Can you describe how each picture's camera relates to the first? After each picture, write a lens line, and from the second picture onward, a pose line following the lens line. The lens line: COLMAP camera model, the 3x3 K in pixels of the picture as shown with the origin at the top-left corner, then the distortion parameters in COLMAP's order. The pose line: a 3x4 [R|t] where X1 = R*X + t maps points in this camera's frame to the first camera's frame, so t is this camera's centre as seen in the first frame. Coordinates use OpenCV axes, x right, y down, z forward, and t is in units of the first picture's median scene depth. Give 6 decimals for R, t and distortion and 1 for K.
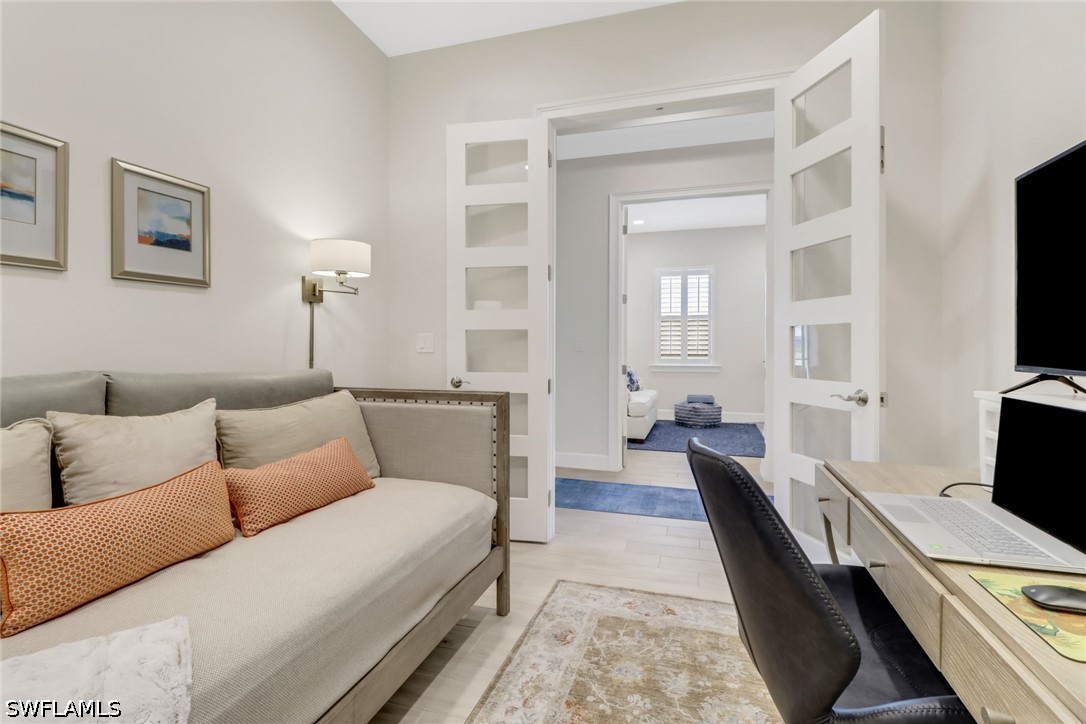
lens RADIAL K [[511.5, 0, 540.7], [0, 511.5, 345.0], [0, 0, 1]] dist [0.016560, -0.012626]
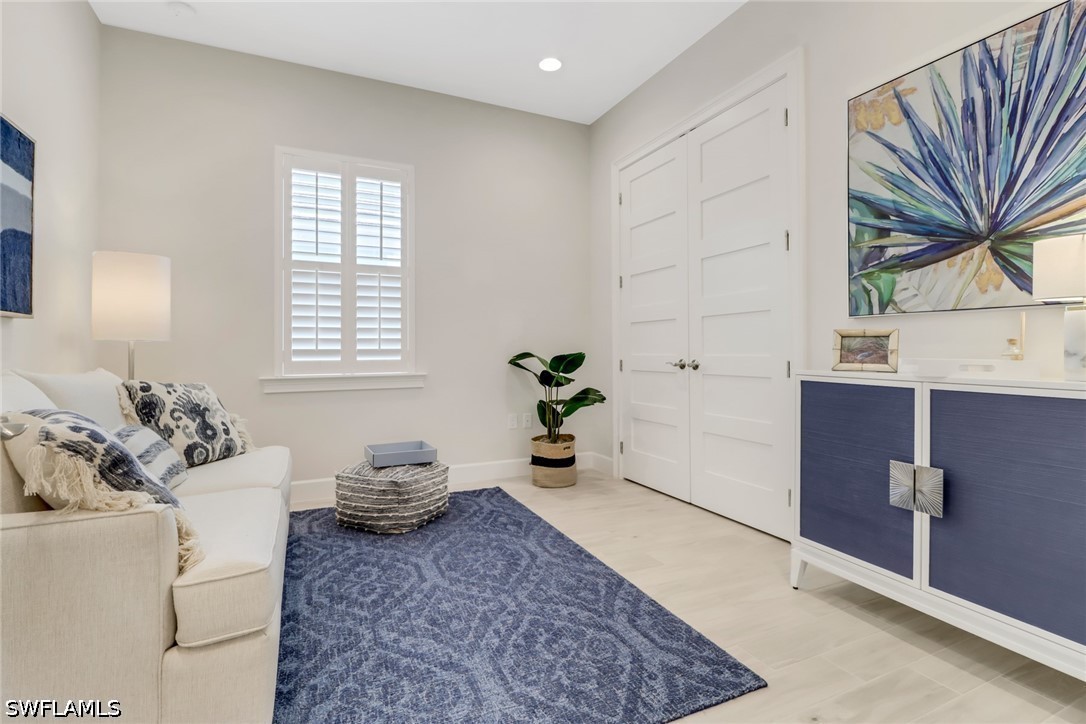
lens RADIAL K [[511.5, 0, 540.7], [0, 511.5, 345.0], [0, 0, 1]] dist [0.016560, -0.012626]
pose [[0.740321, 0.006403, 0.672223, 0.105477], [0.001844, 0.999932, -0.011555, 0.019084], [-0.672251, 0.009794, 0.740259, 0.564218]]
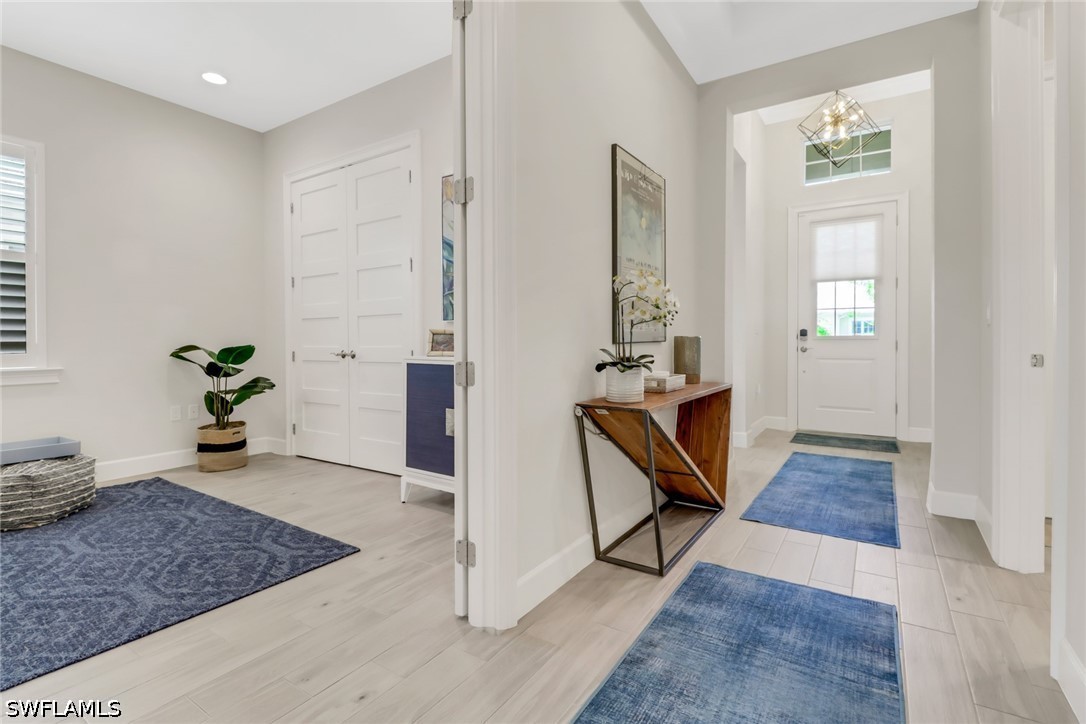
lens RADIAL K [[511.5, 0, 540.7], [0, 511.5, 345.0], [0, 0, 1]] dist [0.016560, -0.012626]
pose [[0.280989, -0.006520, 0.959689, 0.032963], [0.003815, 0.999977, 0.005676, 0.018735], [-0.959703, 0.002066, 0.281007, 0.460084]]
